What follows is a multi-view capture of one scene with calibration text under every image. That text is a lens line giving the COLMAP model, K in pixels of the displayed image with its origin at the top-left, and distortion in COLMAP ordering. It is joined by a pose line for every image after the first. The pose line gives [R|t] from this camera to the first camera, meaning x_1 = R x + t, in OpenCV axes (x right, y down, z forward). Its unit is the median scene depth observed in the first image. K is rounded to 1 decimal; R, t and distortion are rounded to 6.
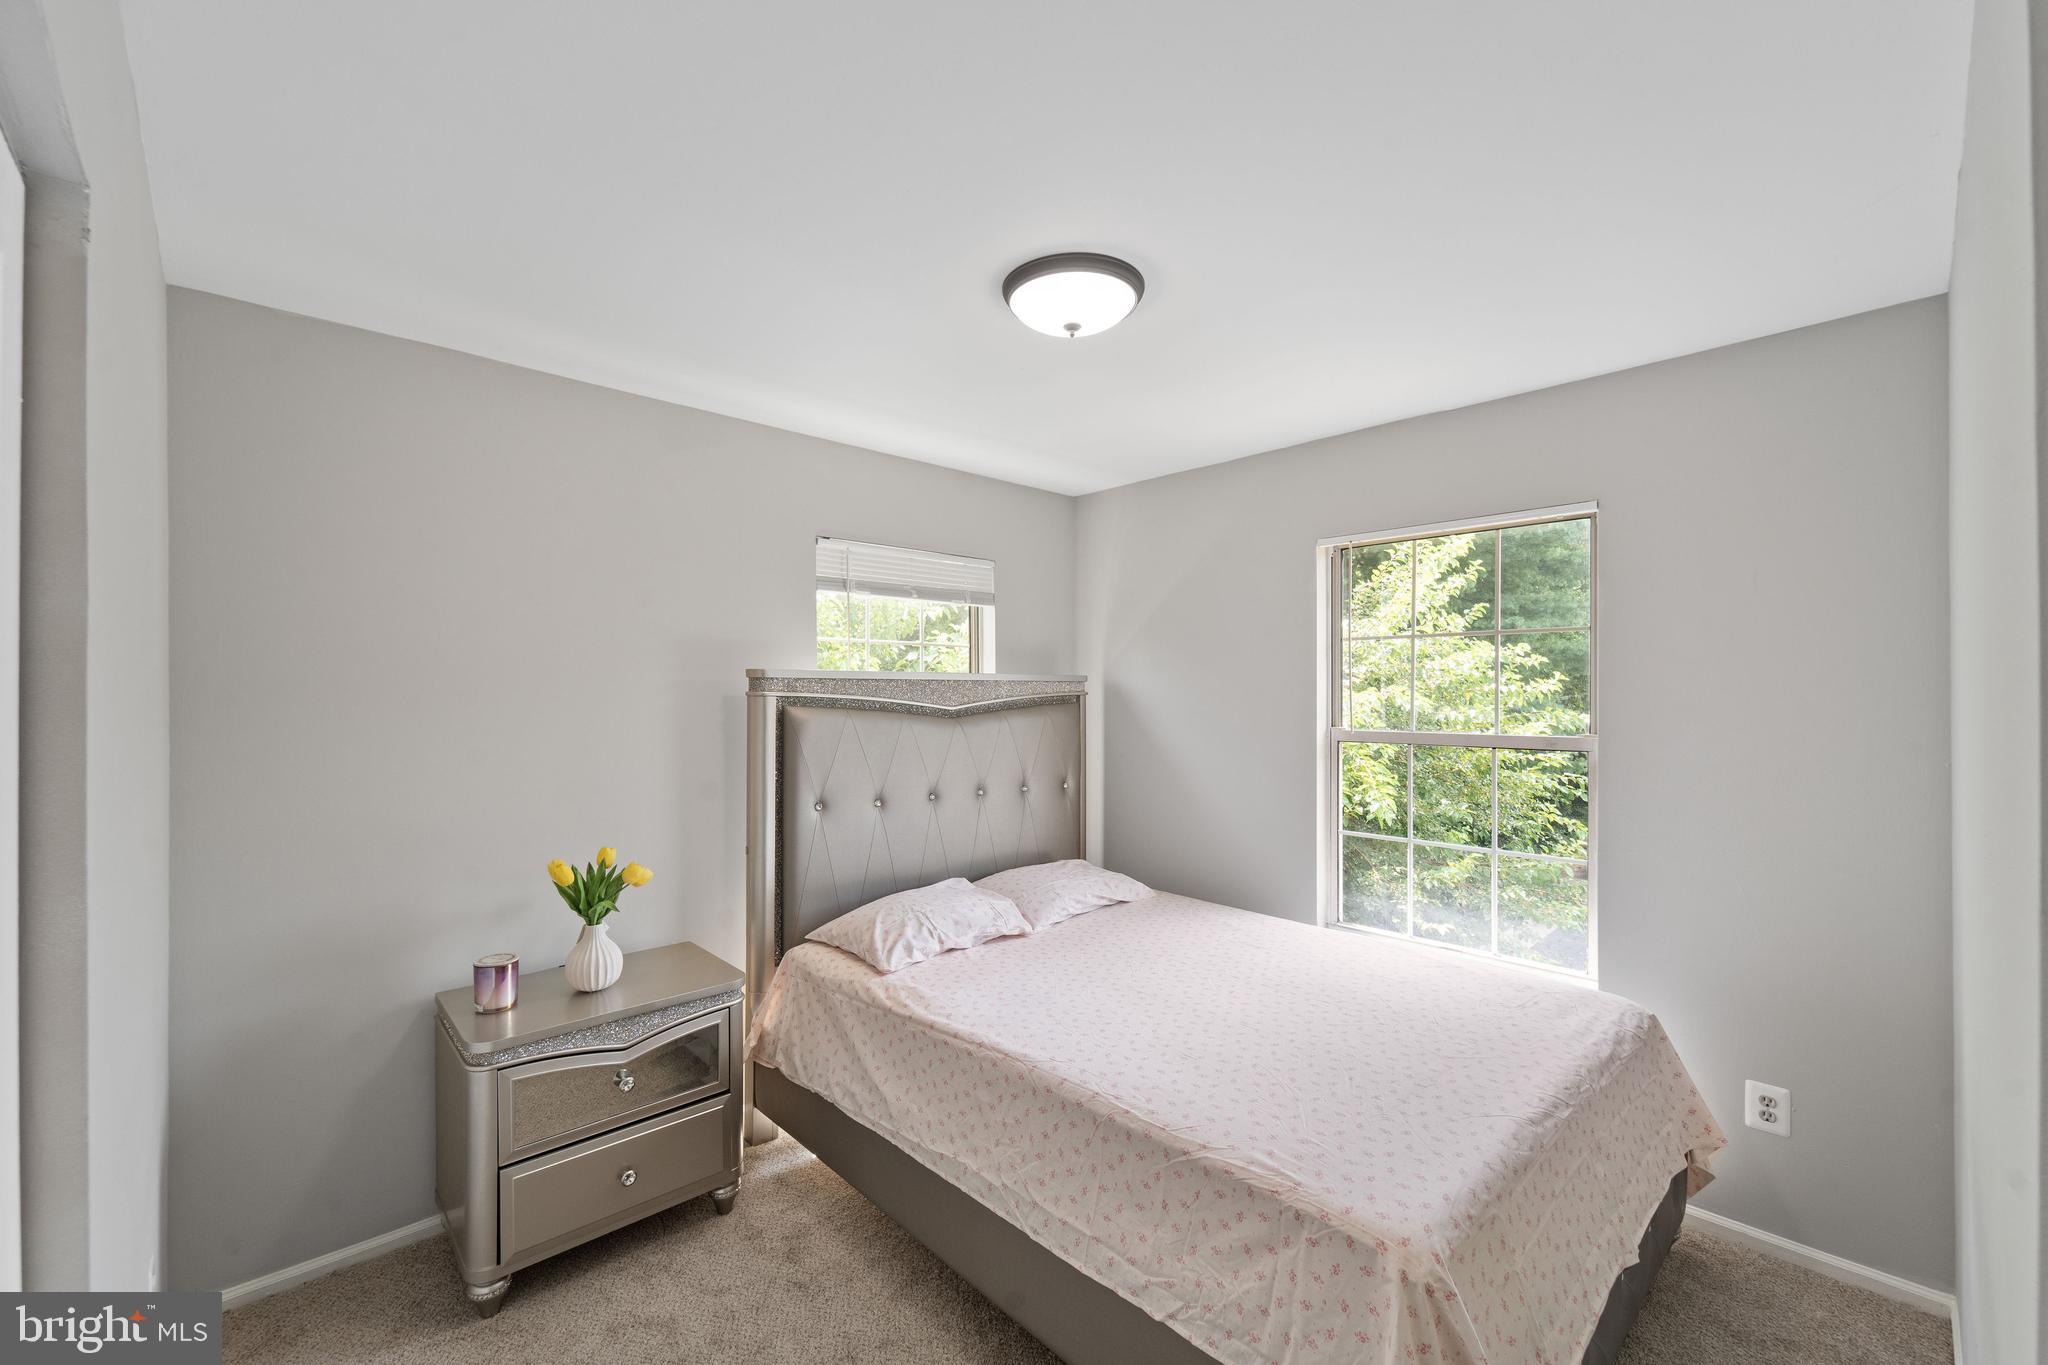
lens RADIAL K [[830.3, 0, 1026.6], [0, 830.3, 692.0], [0, 0, 1]] dist [-0.003982, -0.001008]
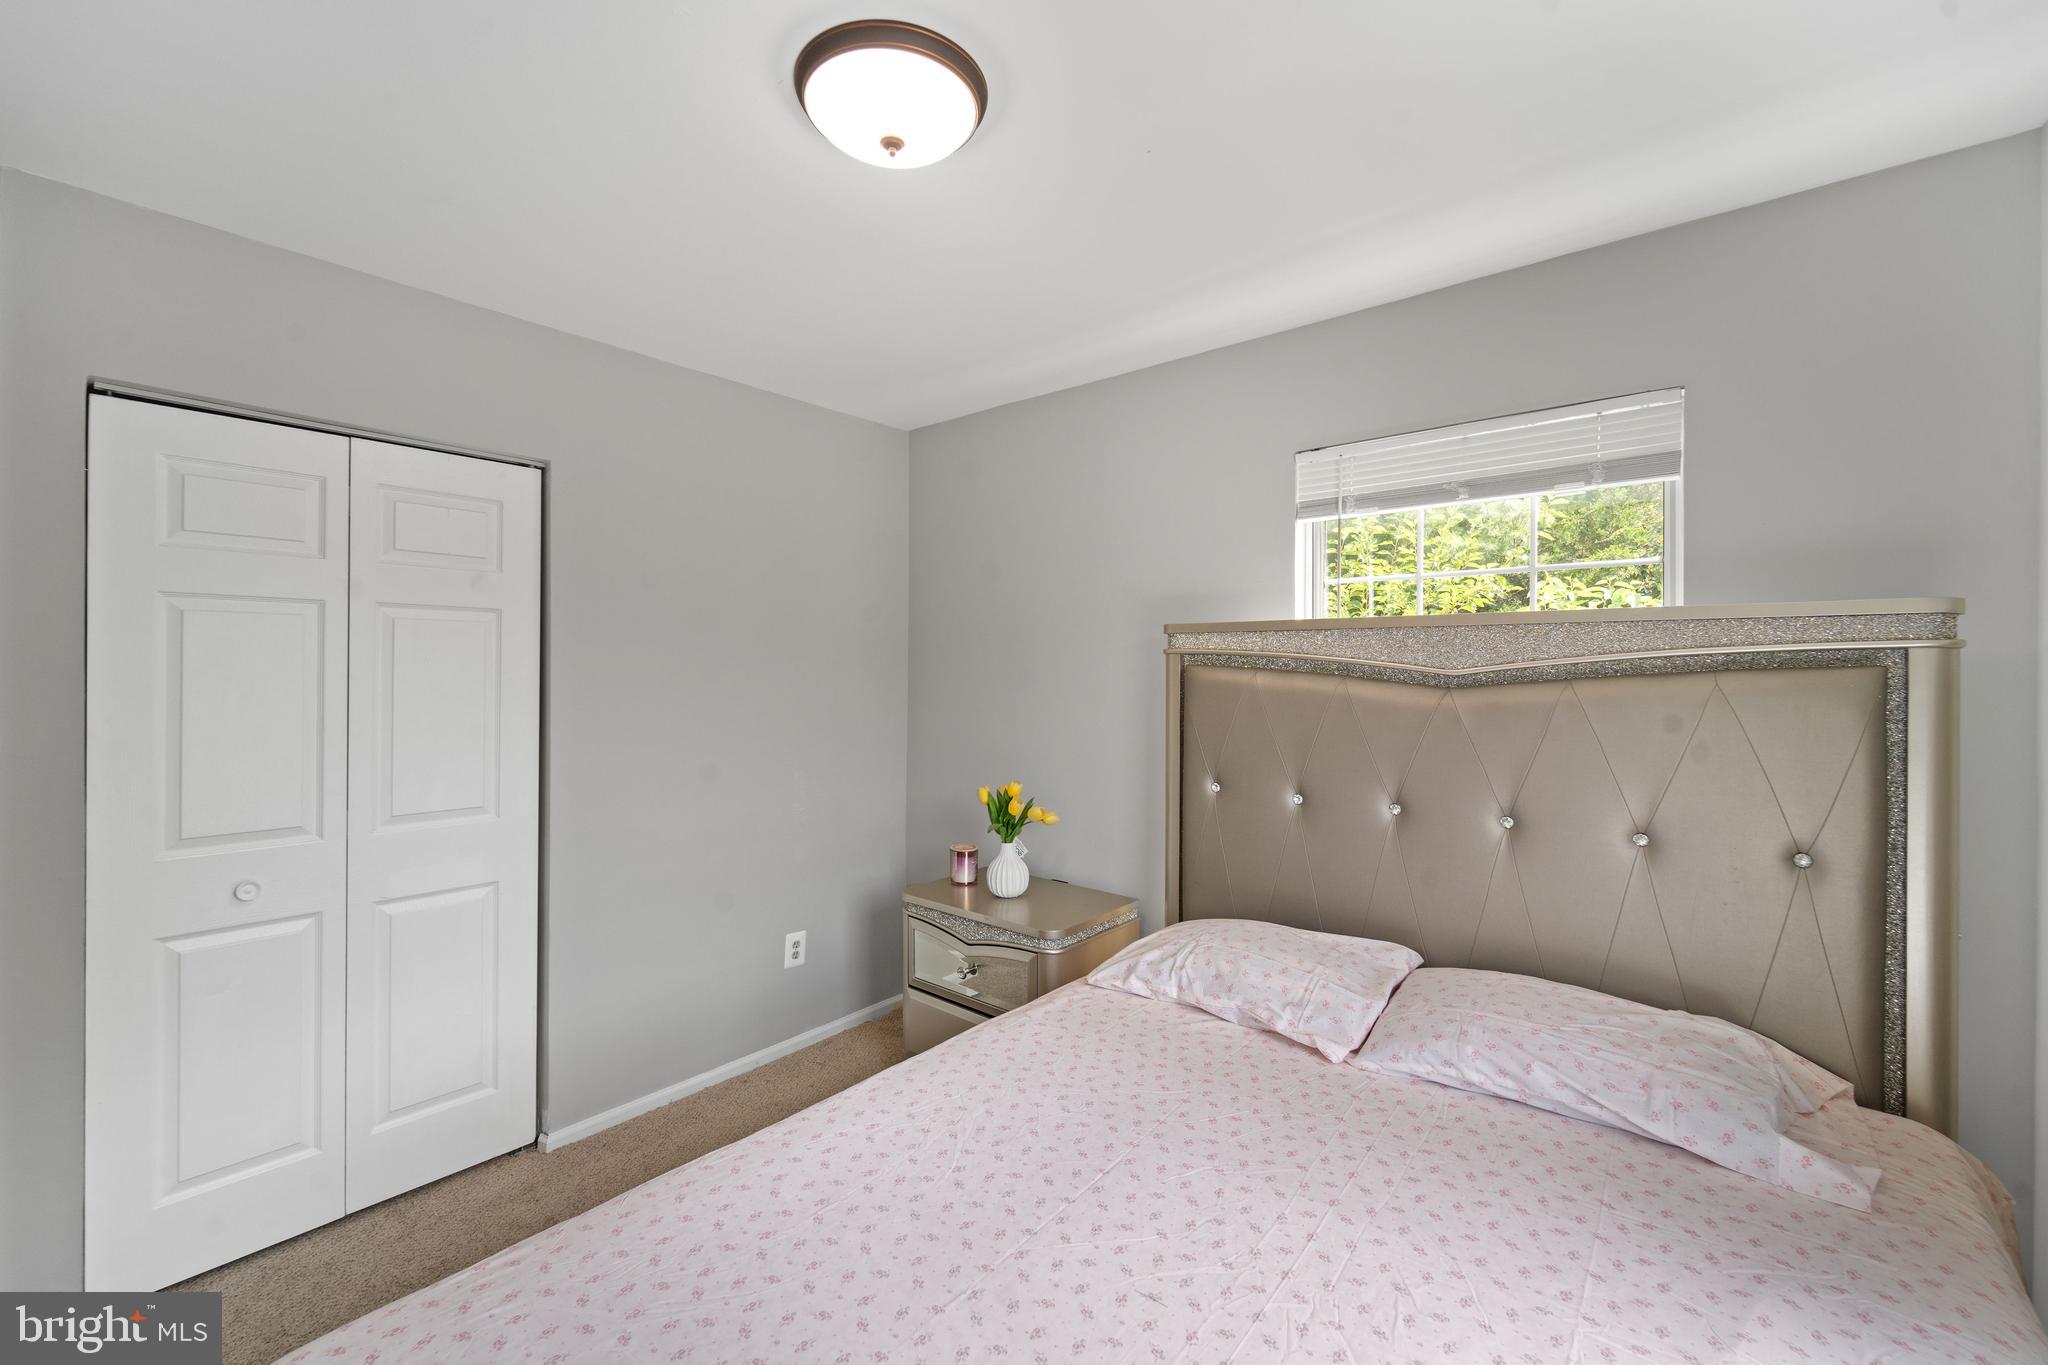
lens RADIAL K [[830.3, 0, 1024.9], [0, 830.3, 672.2], [0, 0, 1]] dist [-0.003982, -0.001008]
pose [[0.097136, -0.000974, -0.995271, 0.602485], [-0.014840, 0.999887, -0.002427, 0.031883], [0.995160, 0.015005, 0.097111, 0.795776]]
